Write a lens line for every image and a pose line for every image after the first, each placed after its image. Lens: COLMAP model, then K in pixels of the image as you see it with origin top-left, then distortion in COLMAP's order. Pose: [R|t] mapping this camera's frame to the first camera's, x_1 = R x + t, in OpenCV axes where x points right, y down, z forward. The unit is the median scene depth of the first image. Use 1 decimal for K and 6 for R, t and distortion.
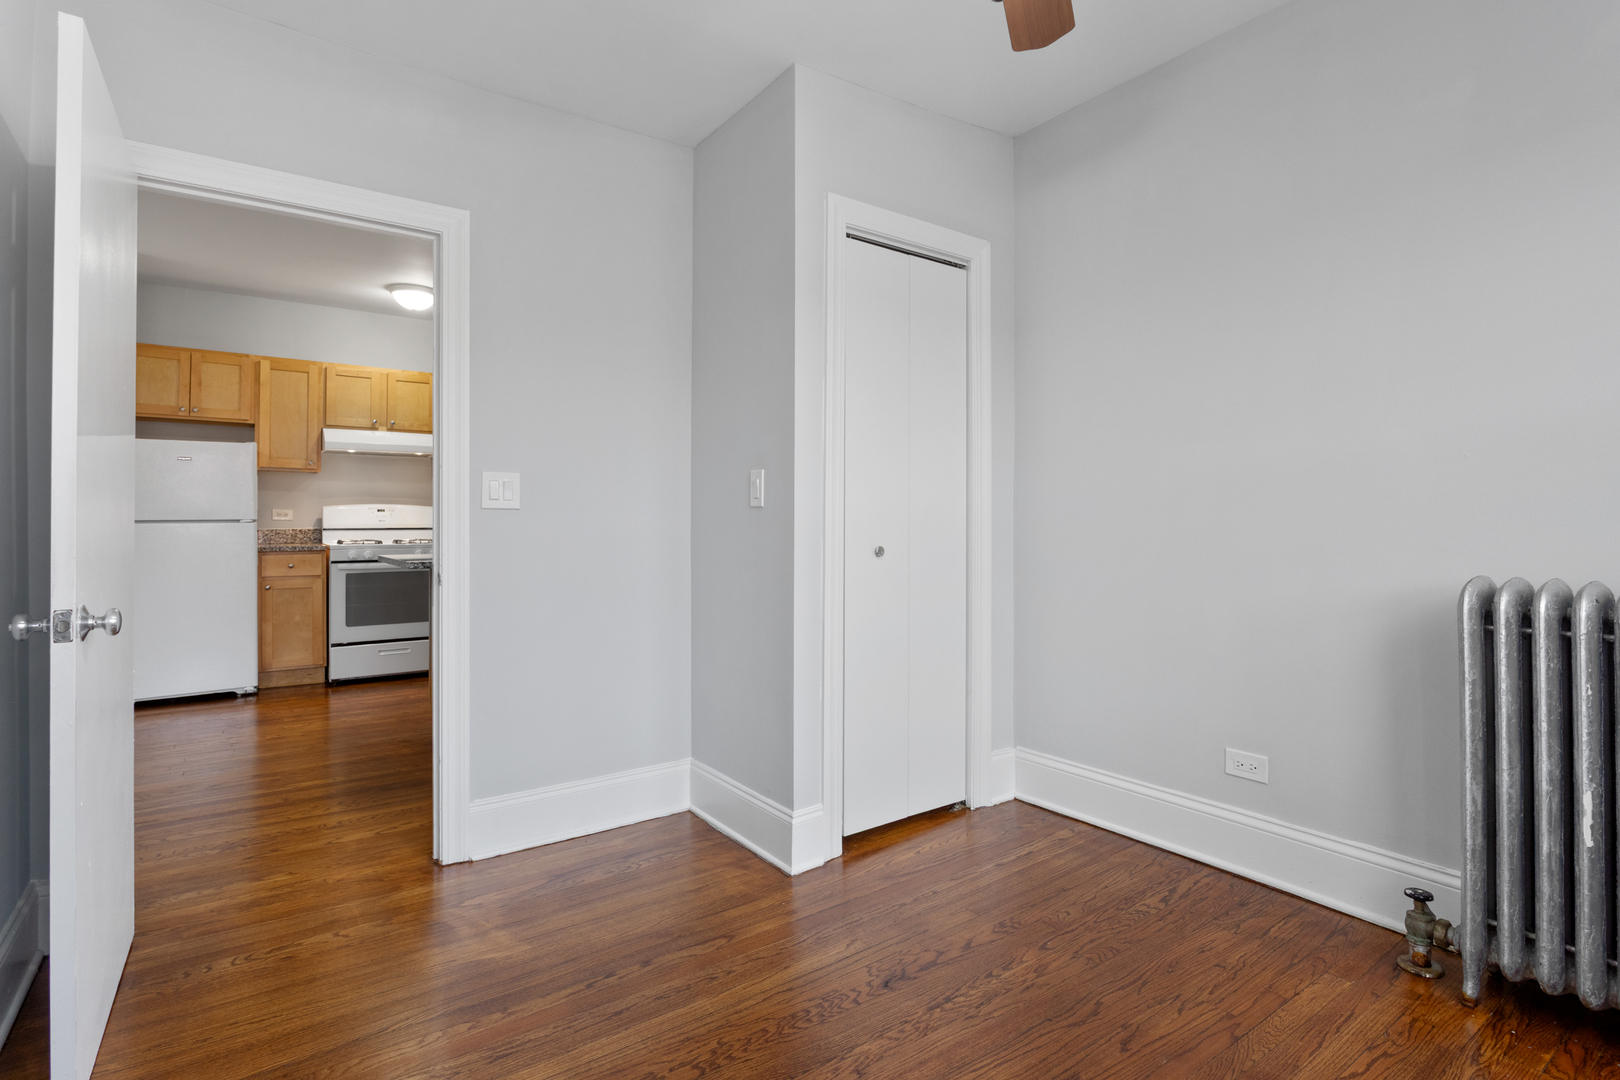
lens RADIAL K [[806.5, 0, 805.9], [0, 806.5, 533.2], [0, 0, 1]] dist [-0.007388, 0.000895]
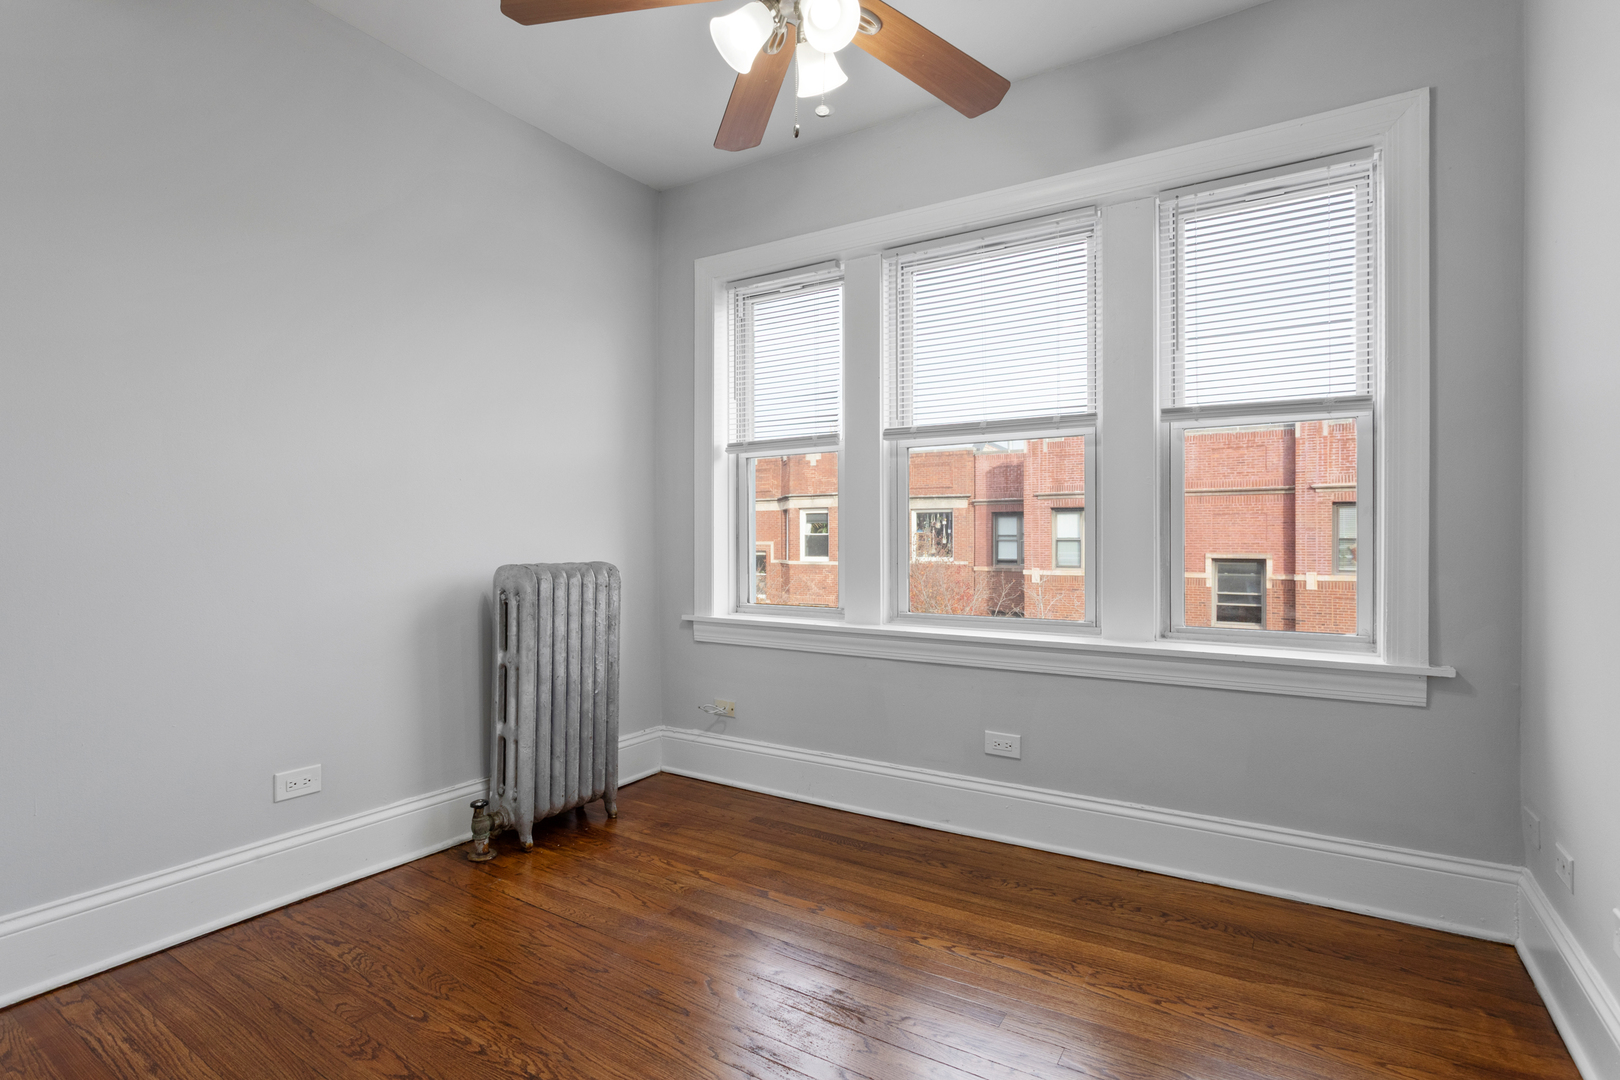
lens RADIAL K [[806.5, 0, 803.3], [0, 806.5, 531.0], [0, 0, 1]] dist [-0.007388, 0.000895]
pose [[-0.380218, 0.003365, 0.924891, -0.603126], [0.010987, 0.999939, 0.000879, -0.003600], [-0.924832, 0.010496, -0.380232, 0.866342]]
